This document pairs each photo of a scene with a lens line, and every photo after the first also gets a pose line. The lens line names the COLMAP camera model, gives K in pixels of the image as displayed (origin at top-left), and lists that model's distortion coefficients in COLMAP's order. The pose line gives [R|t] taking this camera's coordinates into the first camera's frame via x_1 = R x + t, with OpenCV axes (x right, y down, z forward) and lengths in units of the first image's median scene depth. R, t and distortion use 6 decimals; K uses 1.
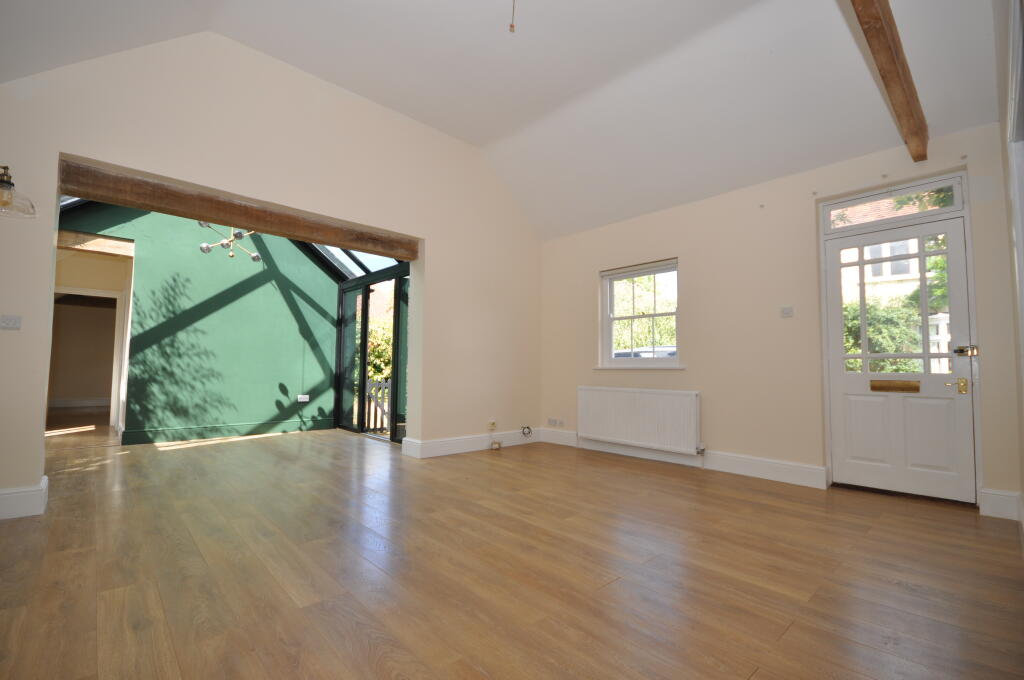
lens RADIAL K [[448.4, 0, 507.4], [0, 448.4, 346.4], [0, 0, 1]] dist [0.017215, -0.021449]
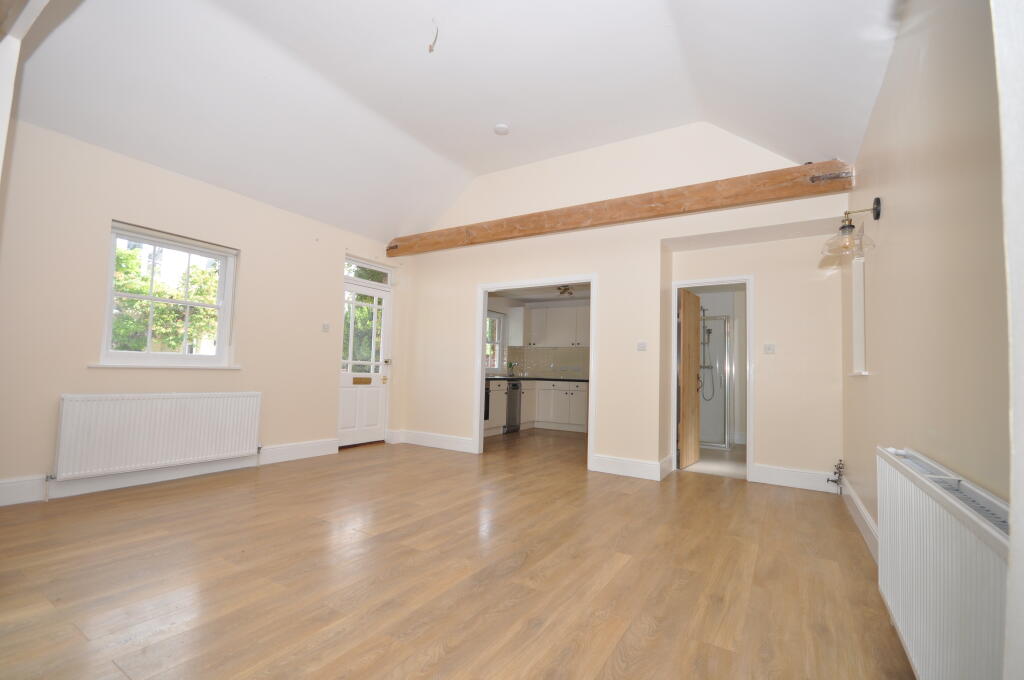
lens RADIAL K [[448.4, 0, 507.4], [0, 448.4, 346.4], [0, 0, 1]] dist [0.017215, -0.021449]
pose [[-0.273246, 0.033275, 0.961368, -0.577005], [-0.086354, 0.994518, -0.058967, 0.007723], [-0.958060, -0.099131, -0.268875, 0.598535]]
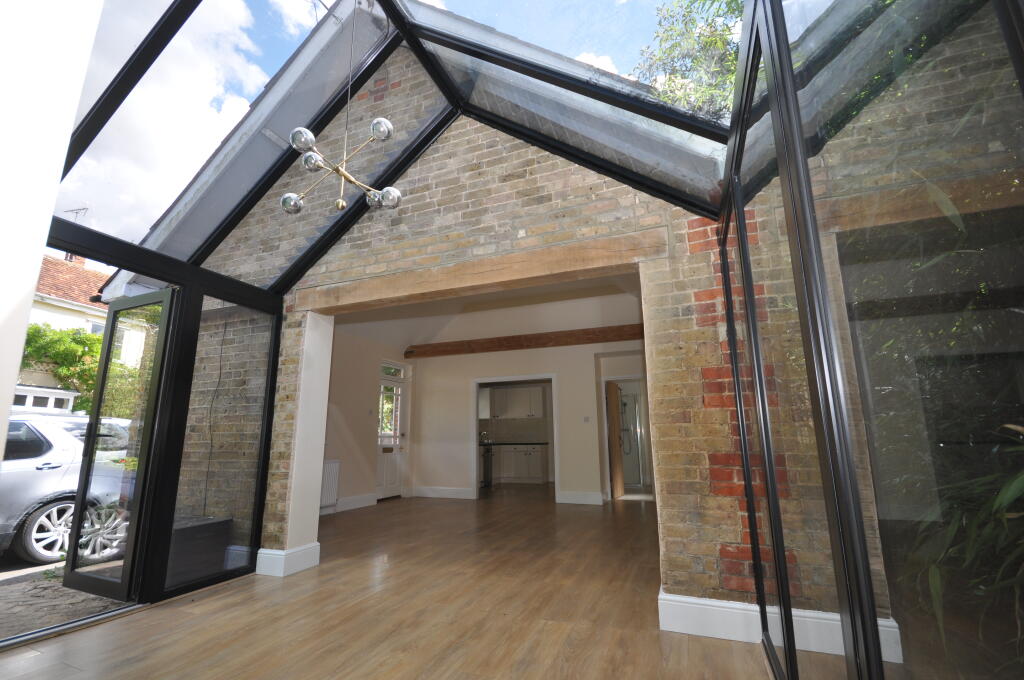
lens RADIAL K [[448.4, 0, 507.4], [0, 448.4, 346.4], [0, 0, 1]] dist [0.017215, -0.021449]
pose [[-0.429933, 0.174789, 0.885780, -0.963430], [-0.046844, 0.975442, -0.215218, 0.023678], [-0.901645, -0.134023, -0.411187, 0.925939]]
